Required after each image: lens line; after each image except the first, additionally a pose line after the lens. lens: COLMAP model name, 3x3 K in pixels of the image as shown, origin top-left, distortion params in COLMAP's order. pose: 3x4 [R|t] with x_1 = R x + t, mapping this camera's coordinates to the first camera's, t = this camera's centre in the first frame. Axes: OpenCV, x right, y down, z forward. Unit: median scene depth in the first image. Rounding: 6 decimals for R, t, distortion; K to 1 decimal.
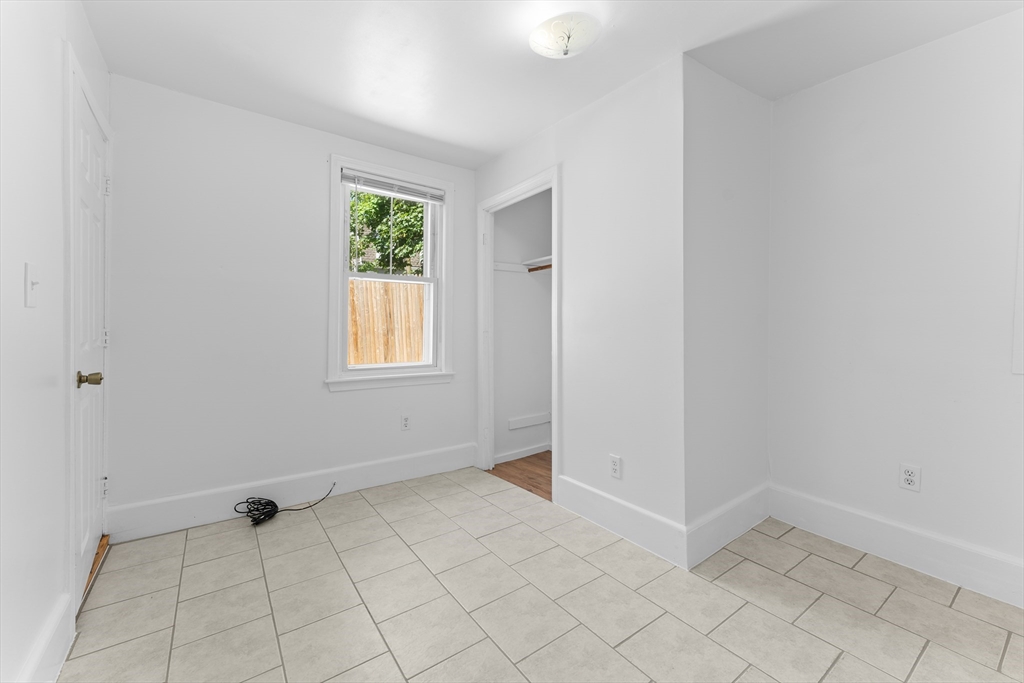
lens RADIAL K [[409.4, 0, 509.2], [0, 409.4, 332.6], [0, 0, 1]] dist [0.002419, -0.000172]
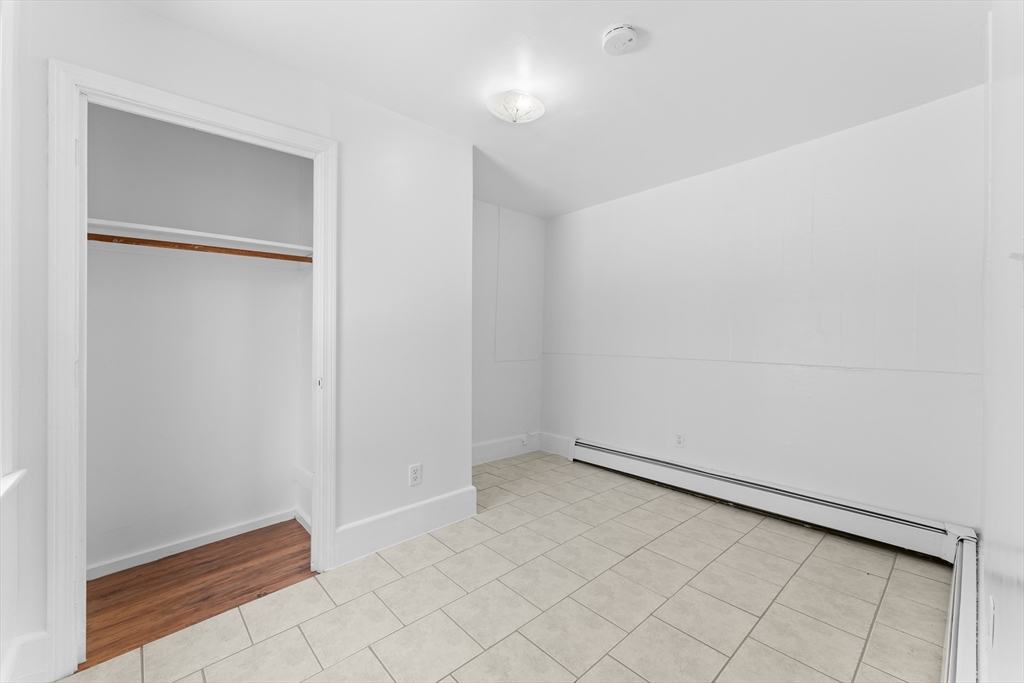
lens RADIAL K [[409.4, 0, 510.3], [0, 409.4, 339.8], [0, 0, 1]] dist [0.002419, -0.000172]
pose [[-0.102659, -0.003192, 0.994712, -0.845678], [0.019953, 0.999787, 0.005267, -0.030794], [-0.994517, 0.020389, -0.102573, 0.856992]]
